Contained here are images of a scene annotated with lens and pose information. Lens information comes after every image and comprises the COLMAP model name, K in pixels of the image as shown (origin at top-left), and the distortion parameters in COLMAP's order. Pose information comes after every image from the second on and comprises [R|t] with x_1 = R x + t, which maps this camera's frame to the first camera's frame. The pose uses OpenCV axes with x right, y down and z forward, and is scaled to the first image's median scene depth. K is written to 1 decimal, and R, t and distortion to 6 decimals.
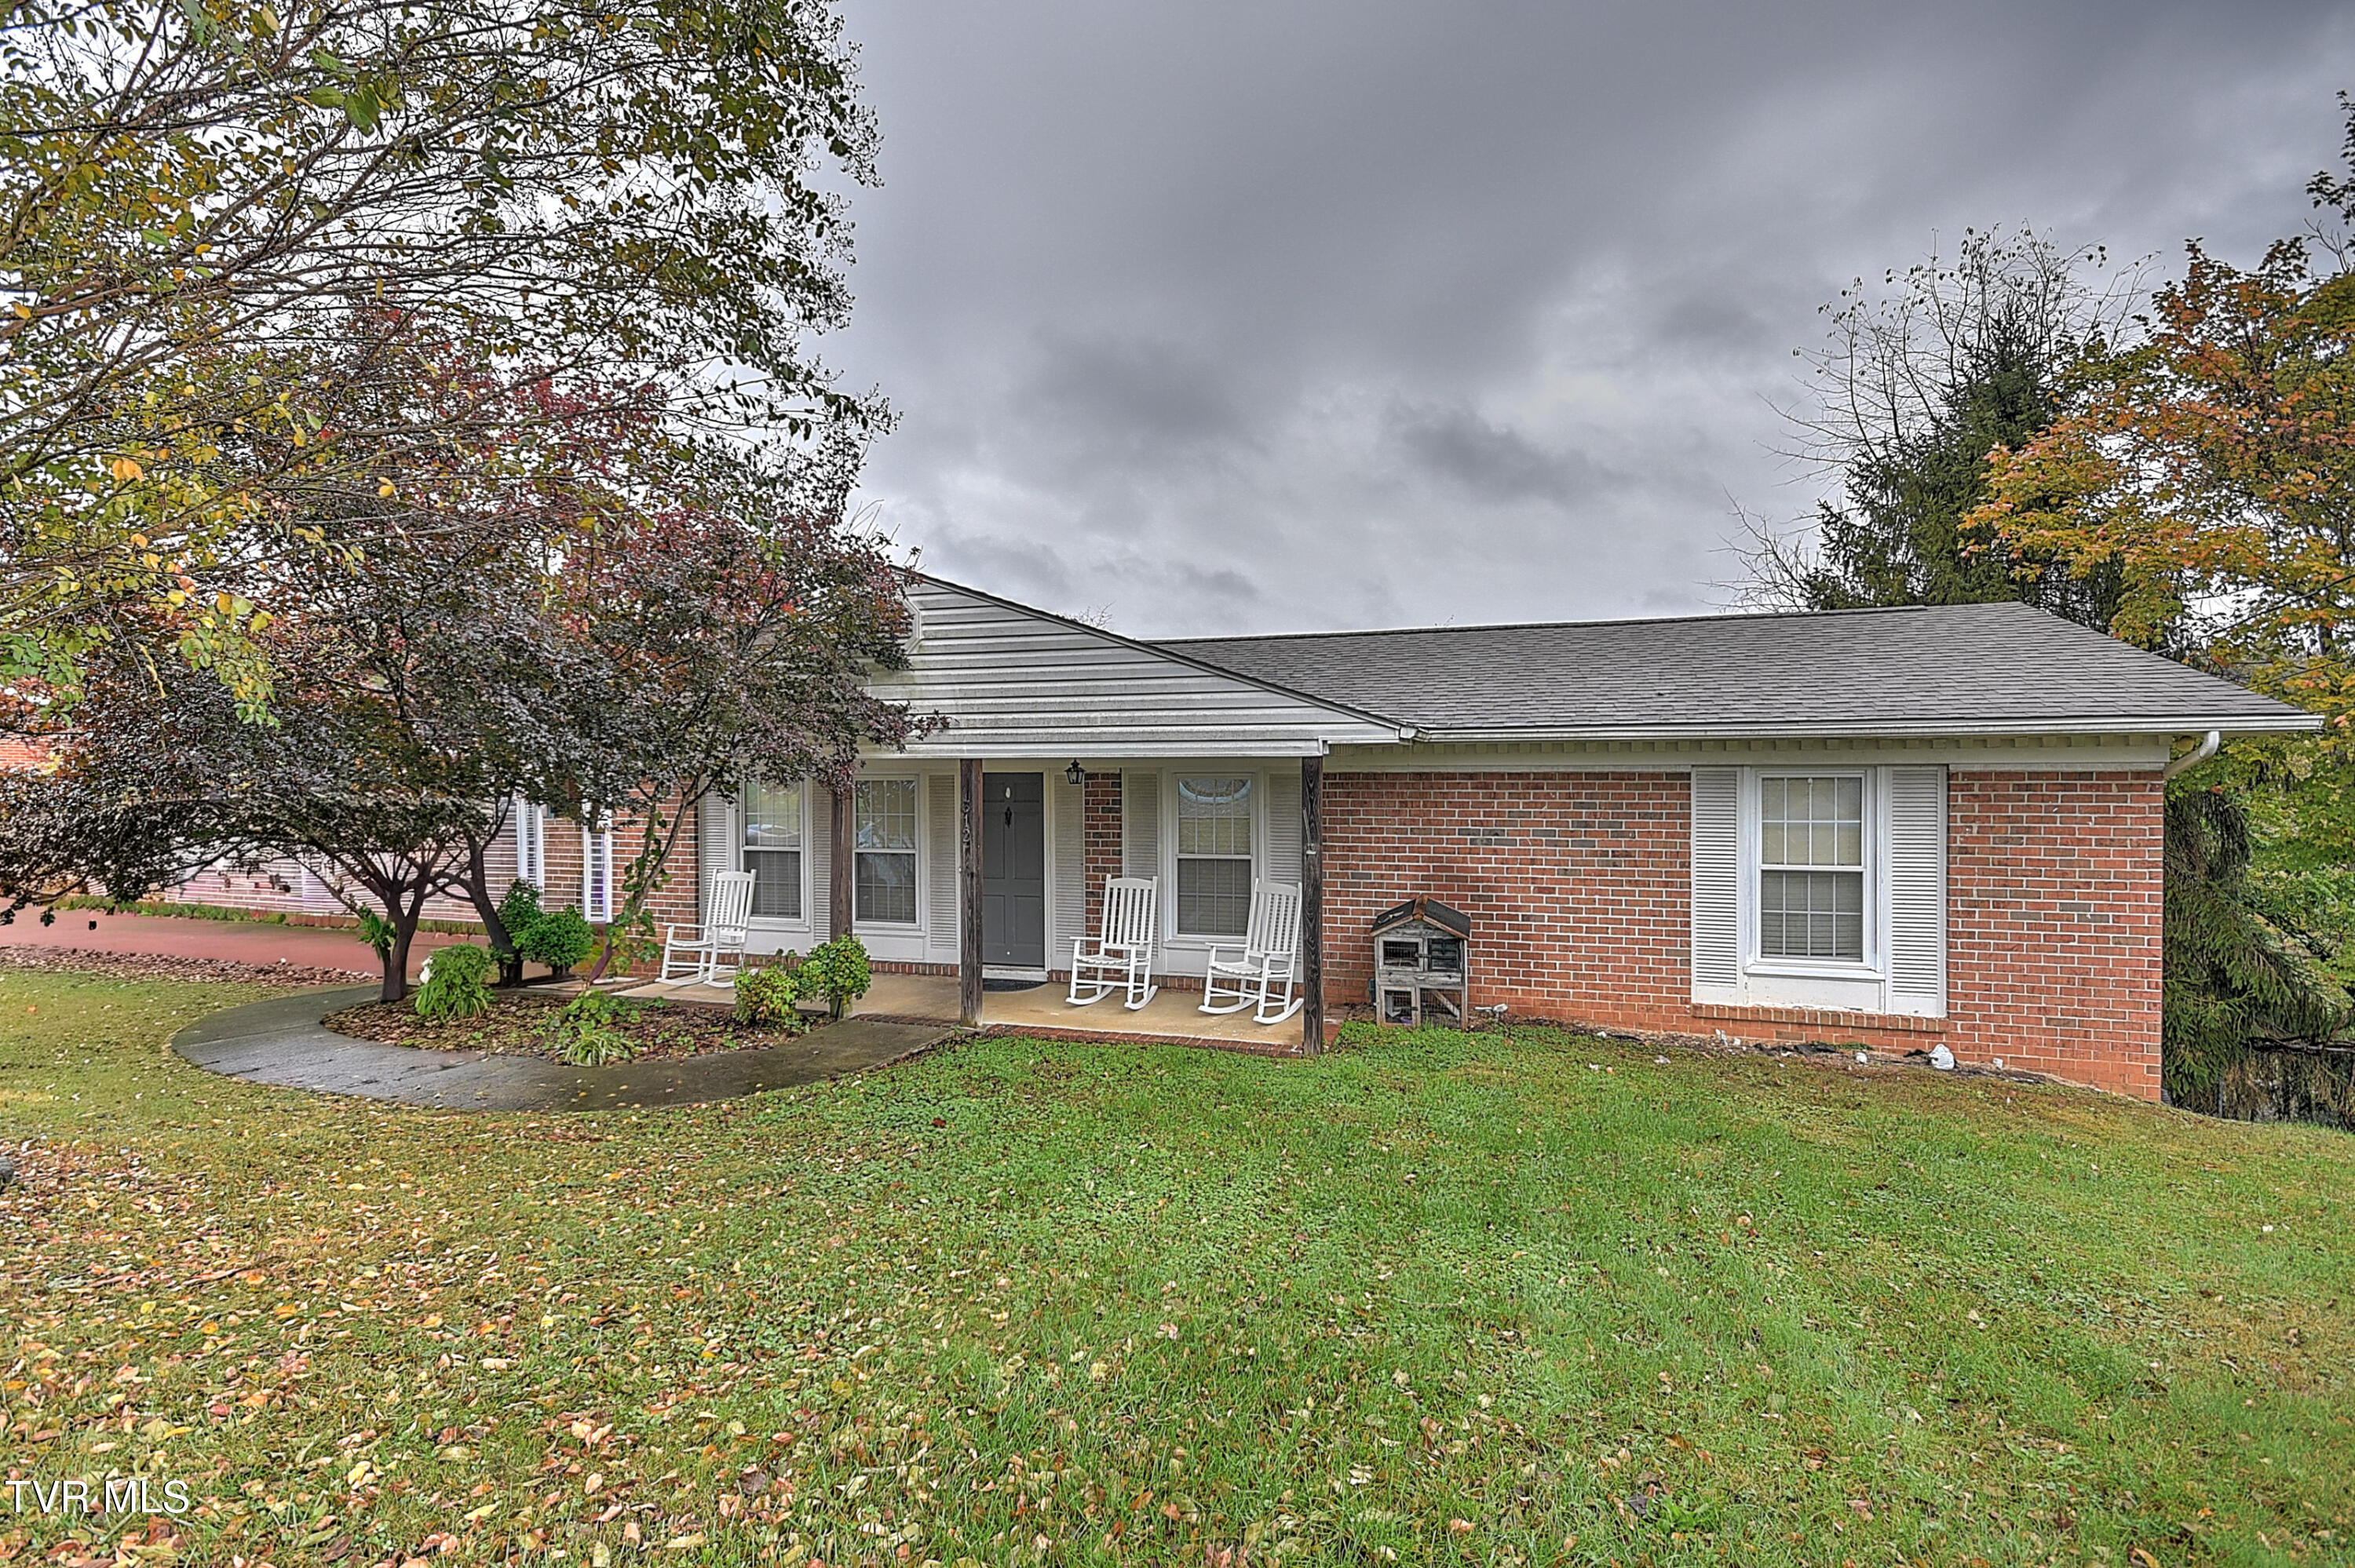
lens RADIAL K [[1090.0, 0, 1169.4], [0, 1090.0, 787.3], [0, 0, 1]] dist [0.014875, -0.003403]
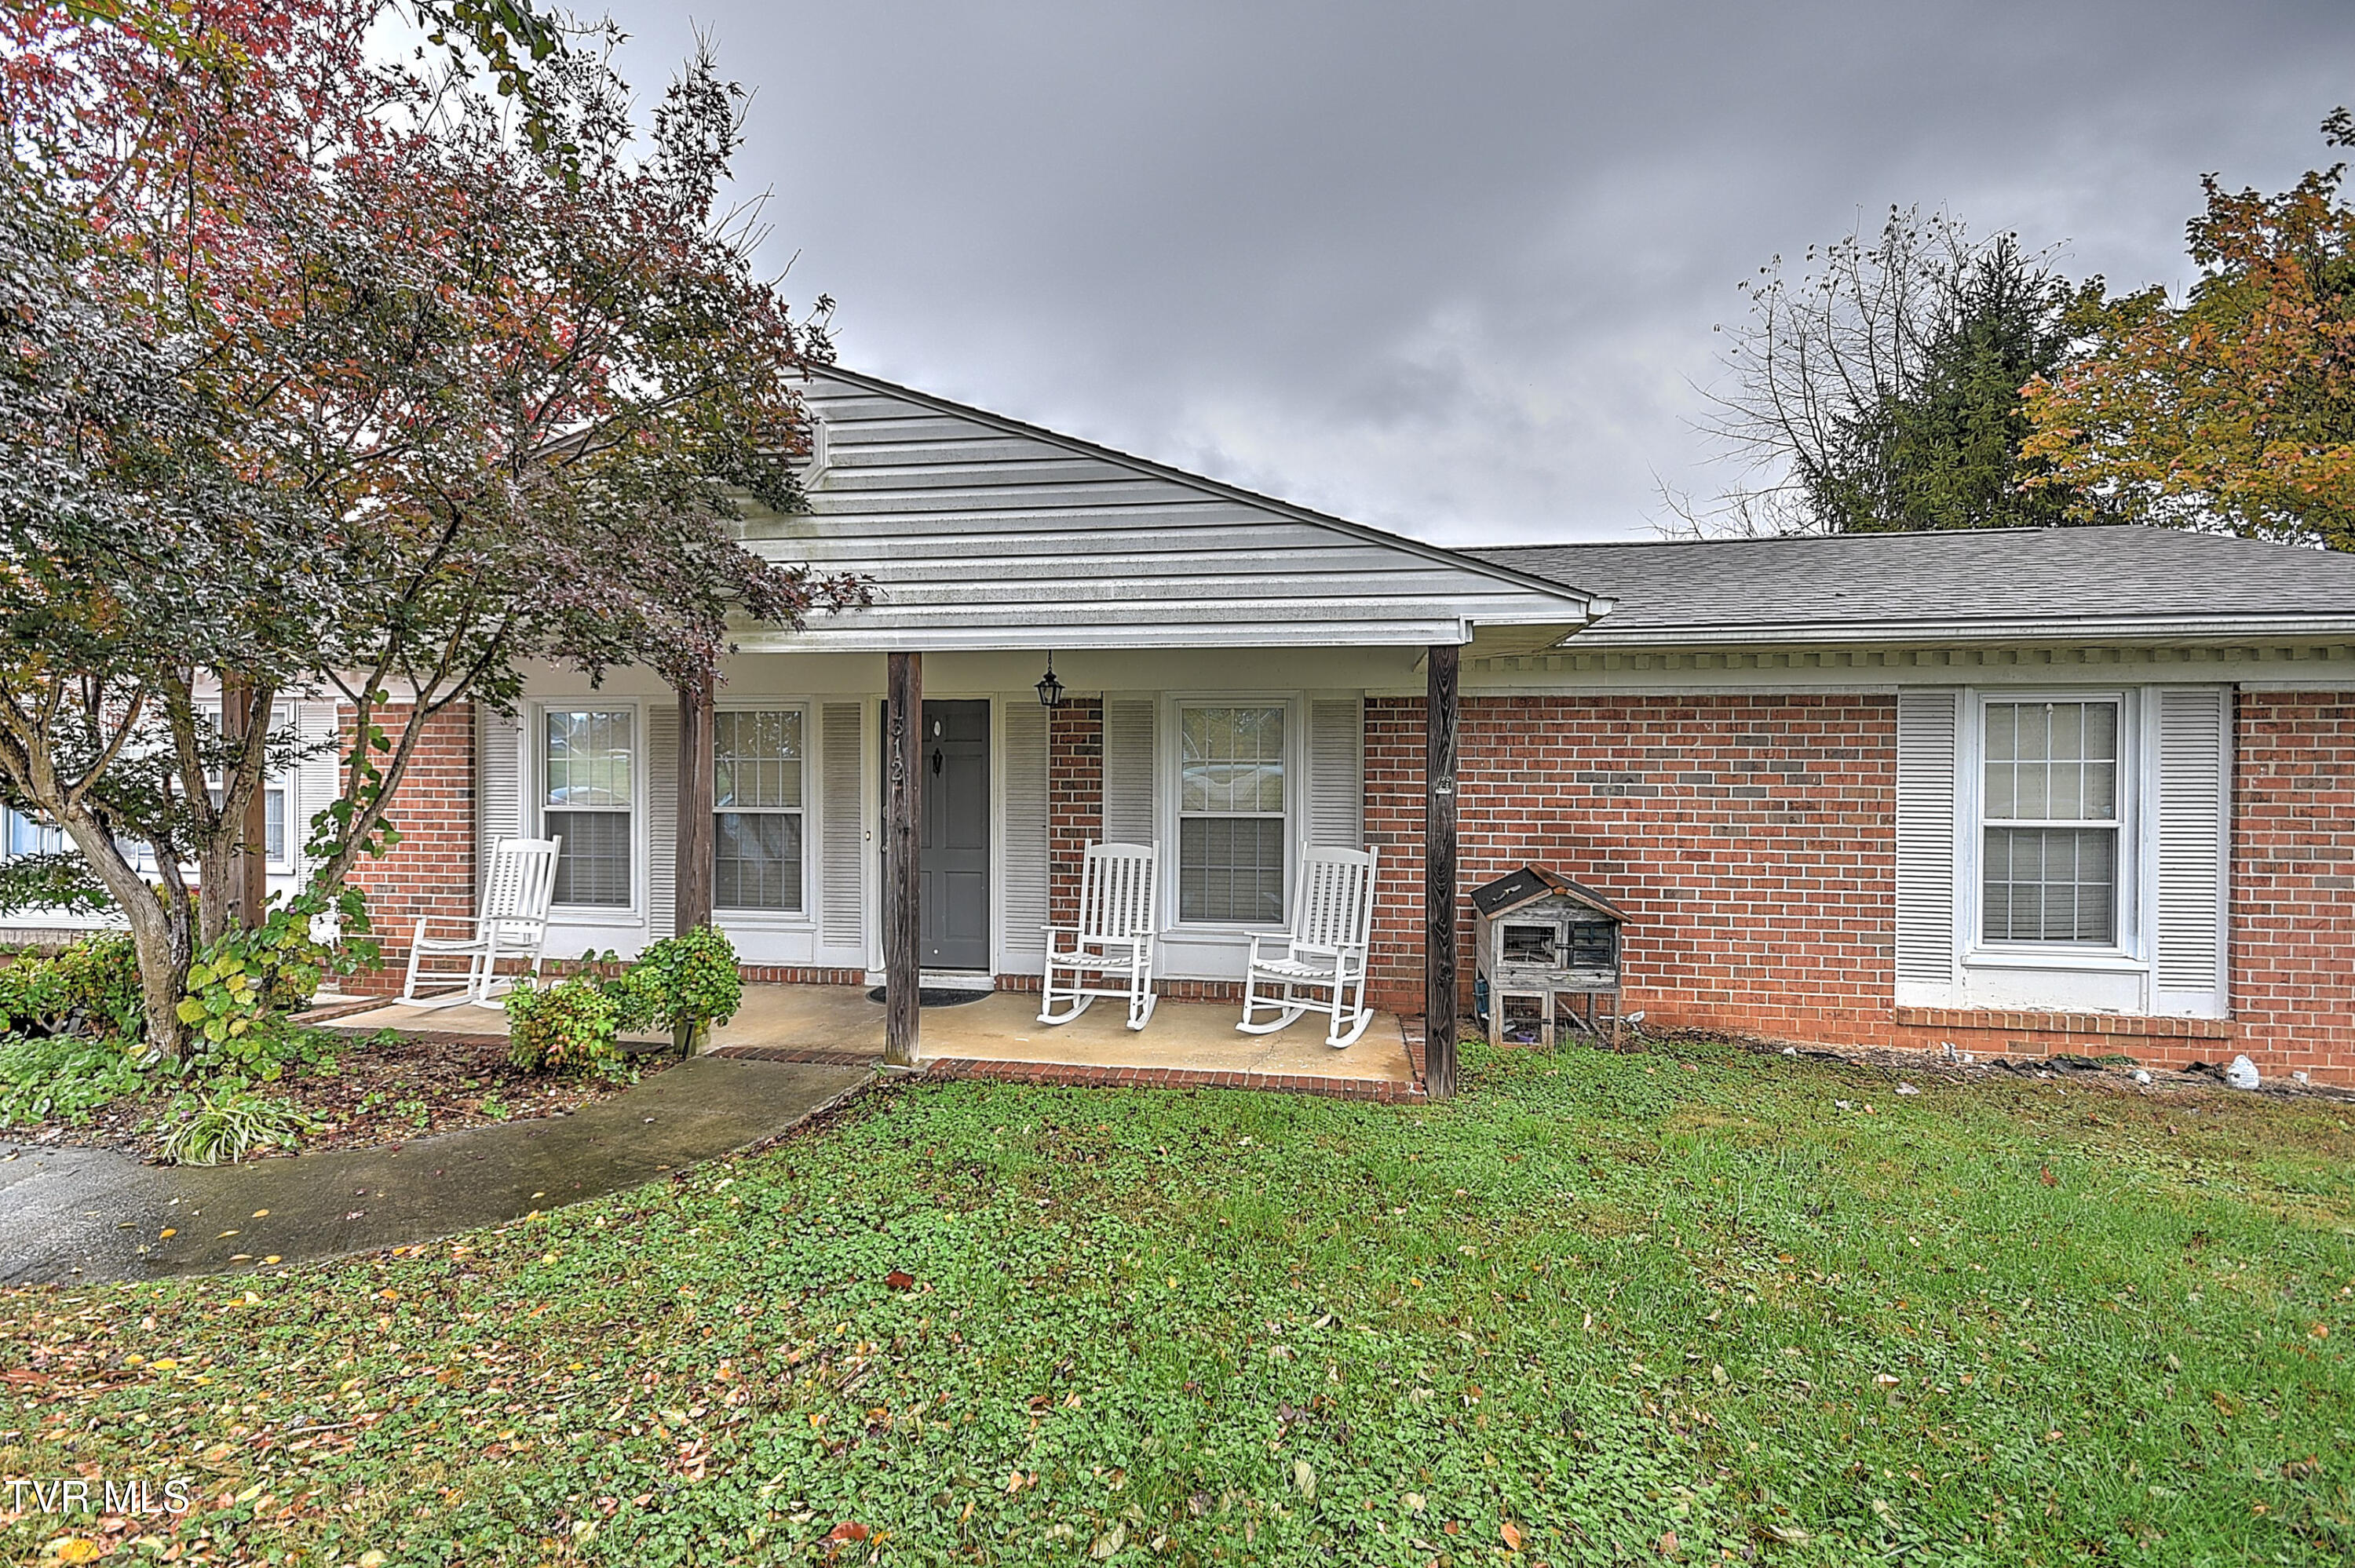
lens RADIAL K [[1090.0, 0, 1182.2], [0, 1090.0, 783.5], [0, 0, 1]] dist [0.014875, -0.003403]
pose [[0.991061, 0.006580, 0.133248, -0.104205], [-0.006281, 0.999977, -0.002663, 0.052336], [-0.133262, 0.001802, 0.991079, 0.331323]]
